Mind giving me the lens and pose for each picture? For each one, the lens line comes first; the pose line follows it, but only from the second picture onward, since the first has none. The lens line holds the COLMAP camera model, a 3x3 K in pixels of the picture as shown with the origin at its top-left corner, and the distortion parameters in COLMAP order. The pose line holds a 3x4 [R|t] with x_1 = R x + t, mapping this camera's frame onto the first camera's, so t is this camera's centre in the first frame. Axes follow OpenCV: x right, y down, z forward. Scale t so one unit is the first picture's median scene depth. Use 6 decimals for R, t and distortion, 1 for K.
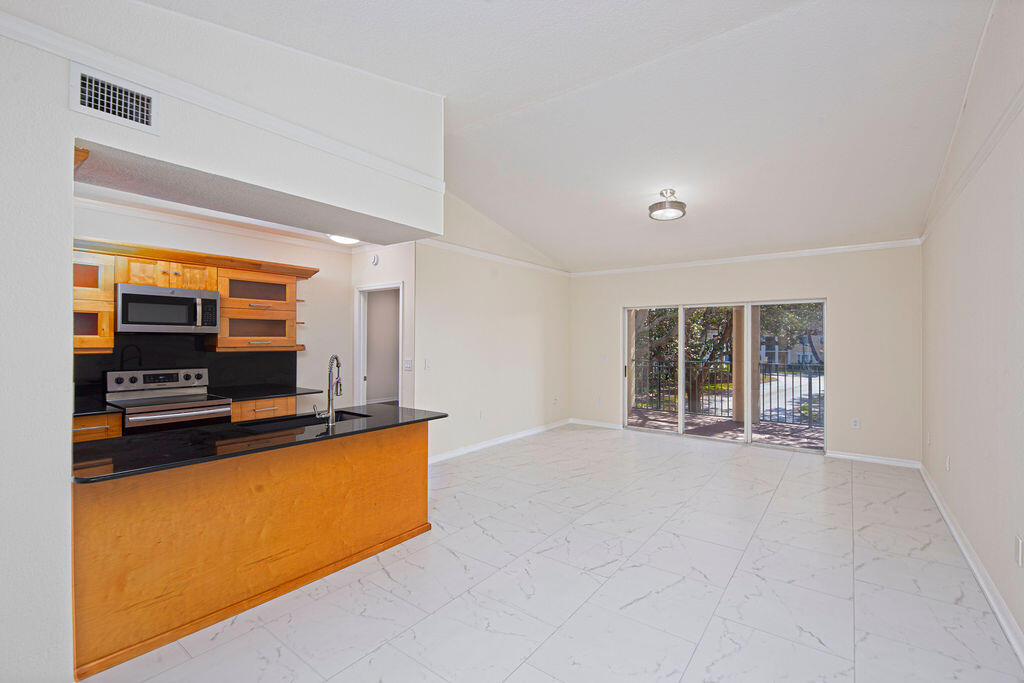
lens RADIAL K [[449.2, 0, 509.7], [0, 449.2, 339.4], [0, 0, 1]] dist [-0.000247, -0.000469]
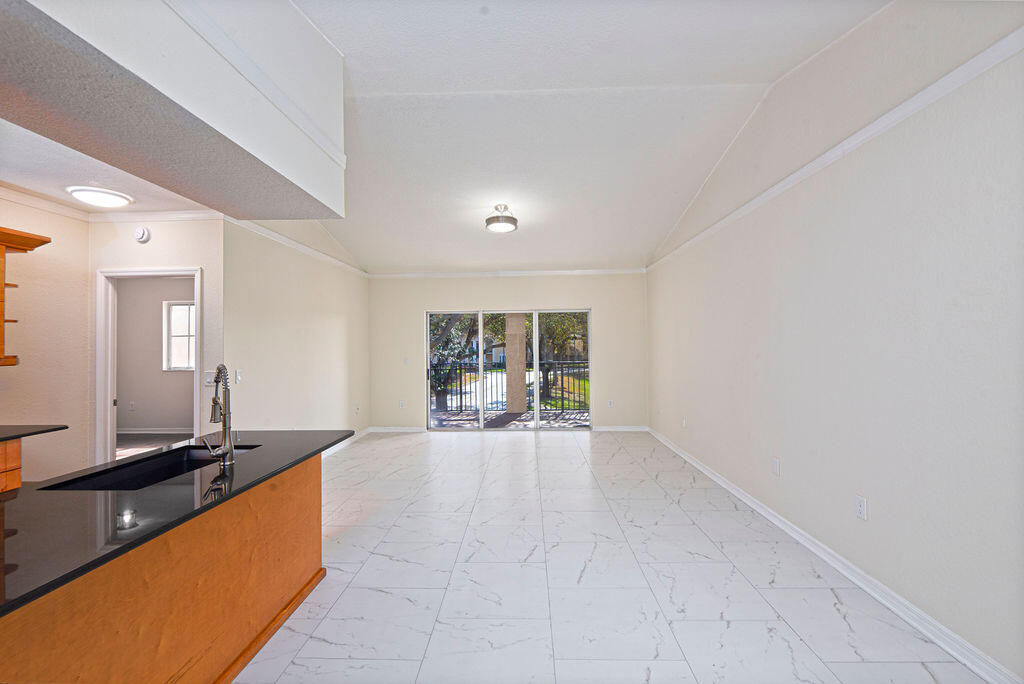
lens RADIAL K [[446.0, 0, 512.0], [0, 446.0, 342.0], [0, 0, 1]] dist [0.008418, -0.008741]
pose [[0.818020, -0.010214, 0.575099, -0.278186], [0.013634, 0.999906, -0.001633, 0.003530], [-0.575028, 0.009177, 0.818082, 0.103580]]
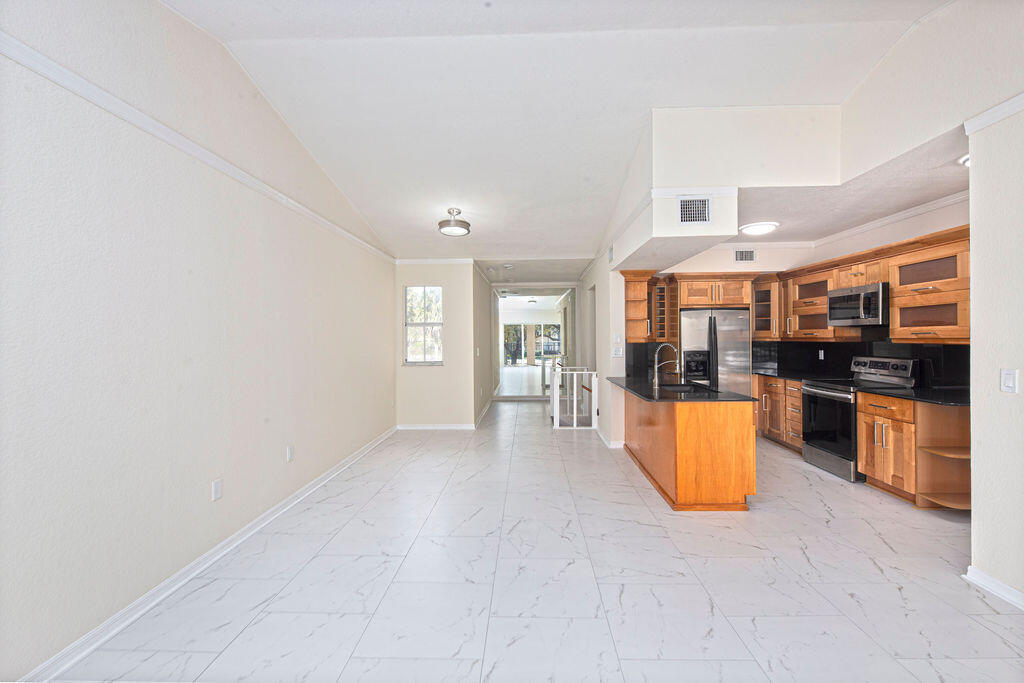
lens RADIAL K [[445.6, 0, 516.6], [0, 445.6, 339.1], [0, 0, 1]] dist [-0.001151, -0.000367]
pose [[-0.813027, 0.008922, -0.582157, 0.564461], [0.009352, 0.999954, 0.002264, 0.009237], [0.582151, -0.003603, -0.813073, 1.260132]]
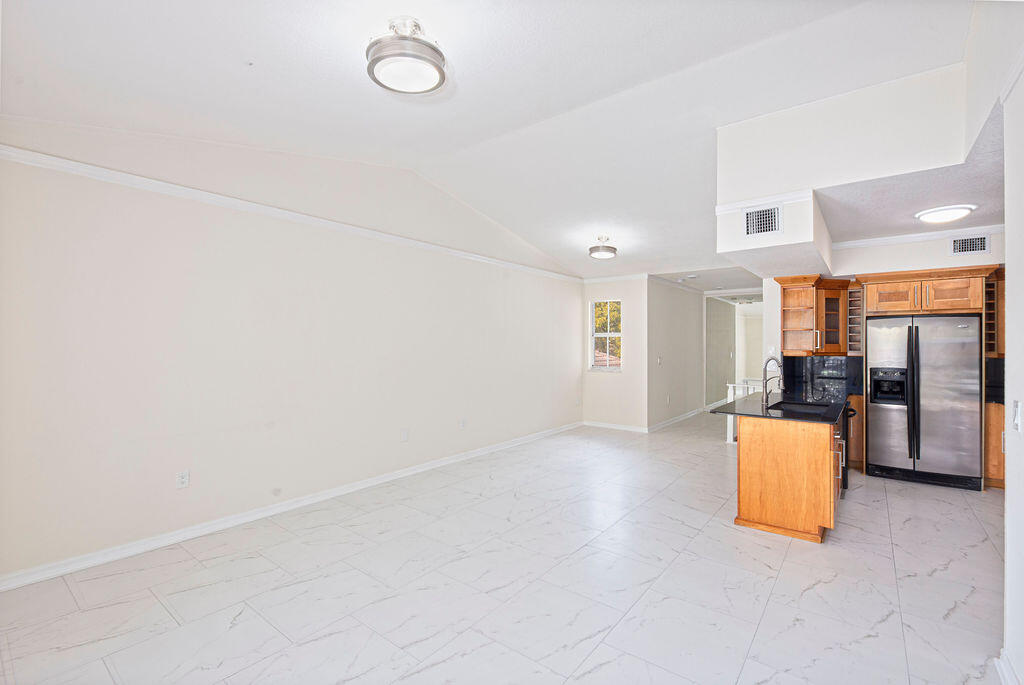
lens RADIAL K [[453.5, 0, 524.2], [0, 453.5, 343.4], [0, 0, 1]] dist [-0.001129, -0.000351]
pose [[-0.999982, -0.005423, 0.002448, 0.247684], [-0.005433, 0.999976, -0.004369, 0.001998], [-0.002425, -0.004383, -0.999987, 1.594079]]
